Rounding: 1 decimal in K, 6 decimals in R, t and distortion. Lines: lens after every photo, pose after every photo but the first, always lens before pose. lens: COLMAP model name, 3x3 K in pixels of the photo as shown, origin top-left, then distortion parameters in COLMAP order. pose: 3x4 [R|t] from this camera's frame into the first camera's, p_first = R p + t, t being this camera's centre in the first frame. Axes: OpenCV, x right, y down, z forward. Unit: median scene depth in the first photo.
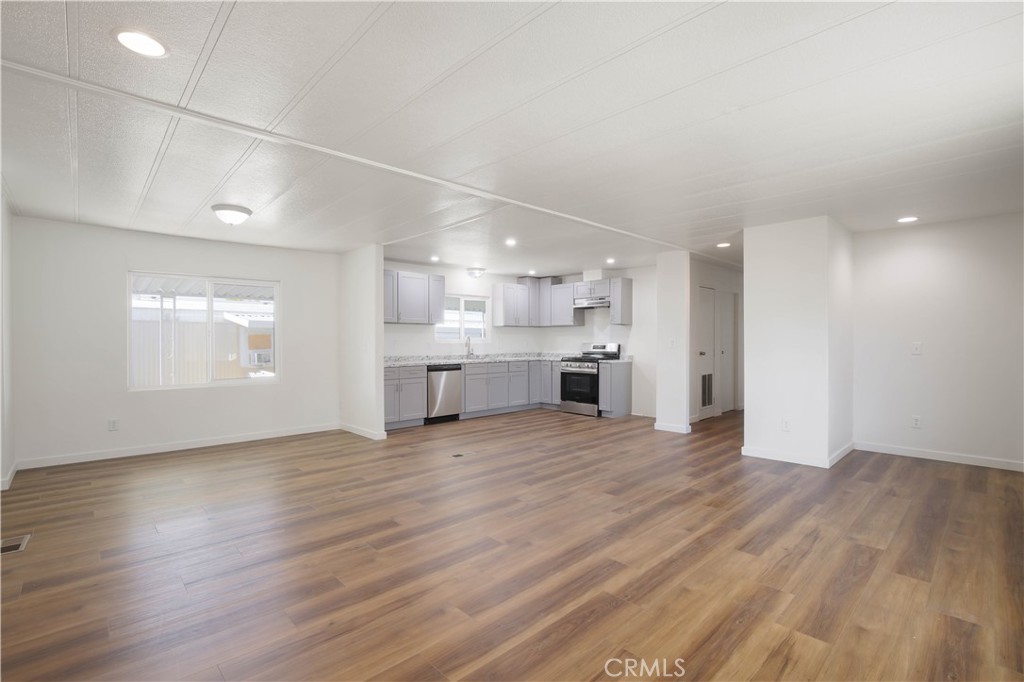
lens RADIAL K [[468.7, 0, 513.7], [0, 468.7, 341.2], [0, 0, 1]] dist [-0.033622, 0.008703]
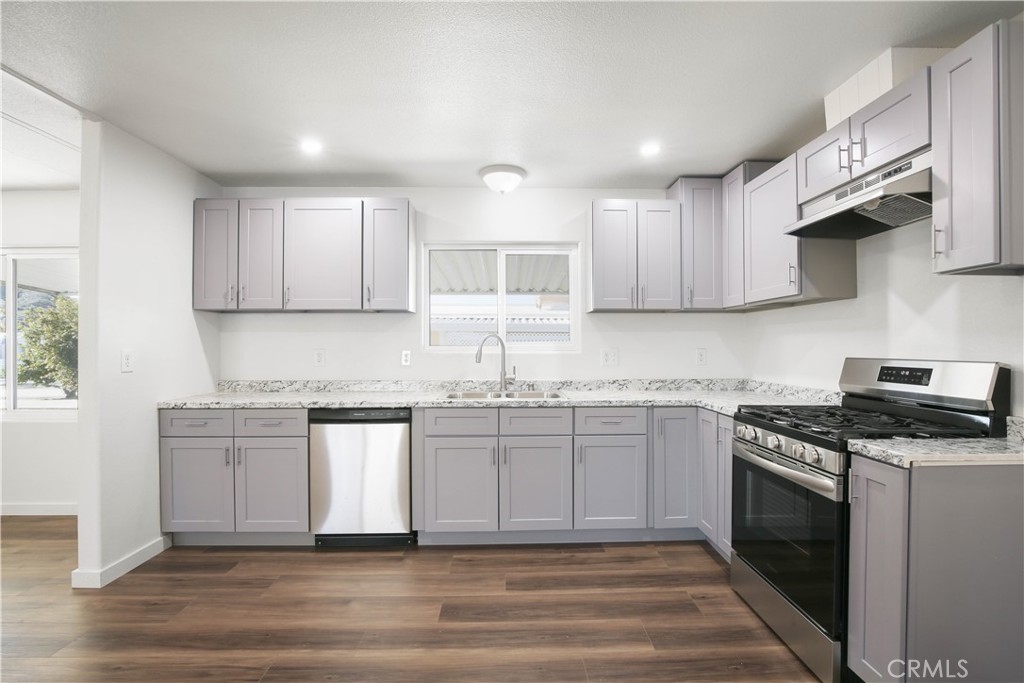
lens RADIAL K [[468.7, 0, 518.7], [0, 468.7, 343.2], [0, 0, 1]] dist [-0.033622, 0.008703]
pose [[0.744001, -0.003951, -0.668167, 0.210702], [0.000013, 0.999983, -0.005899, -0.003170], [0.668178, 0.004381, 0.743988, 0.740598]]
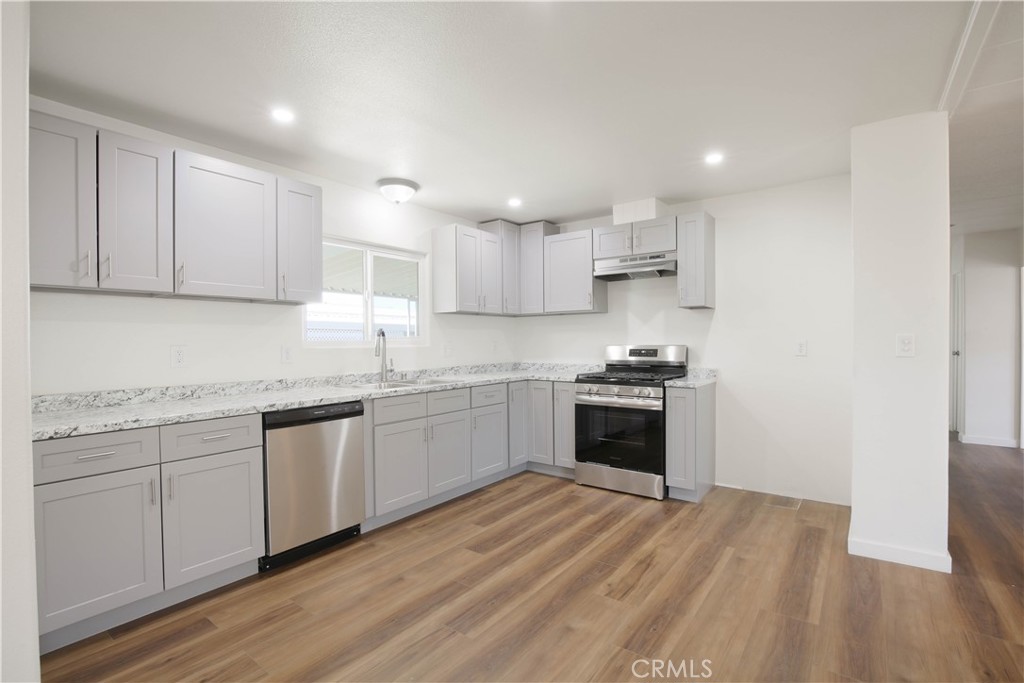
lens RADIAL K [[468.7, 0, 513.7], [0, 468.7, 343.1], [0, 0, 1]] dist [-0.033622, 0.008703]
pose [[0.986263, -0.008345, 0.164969, -0.048220], [0.007986, 0.999964, 0.002841, -0.000741], [-0.164987, -0.001485, 0.986295, 0.559485]]
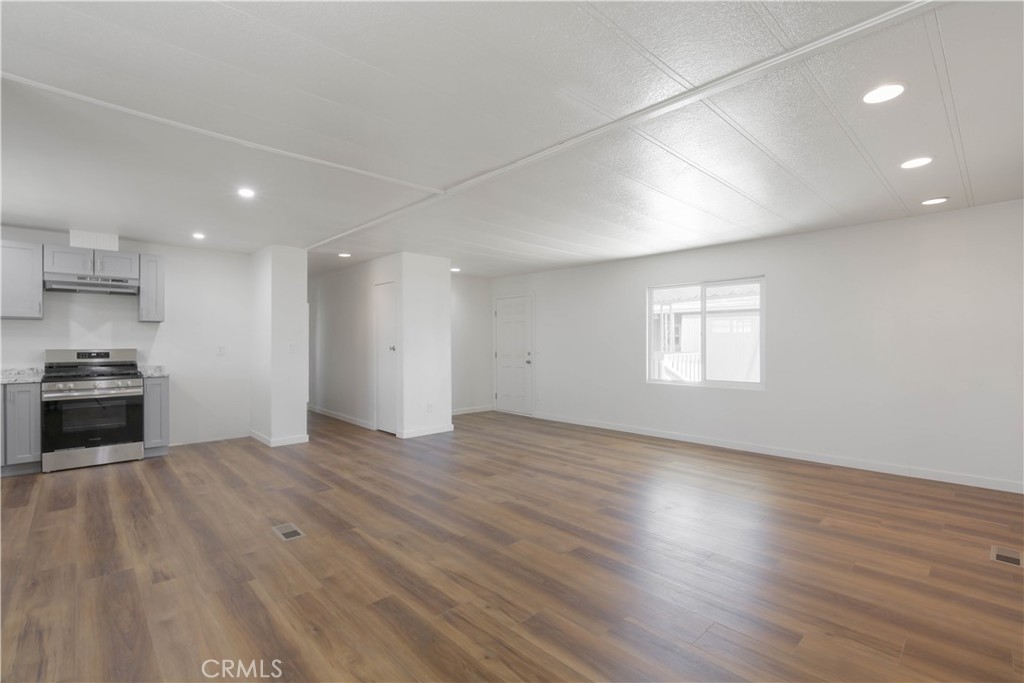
lens RADIAL K [[468.7, 0, 521.8], [0, 468.7, 346.5], [0, 0, 1]] dist [-0.033622, 0.008703]
pose [[-0.008510, -0.007792, 0.999933, -0.480060], [0.003475, 0.999963, 0.007822, -0.002125], [-0.999958, 0.003541, -0.008483, 0.467337]]
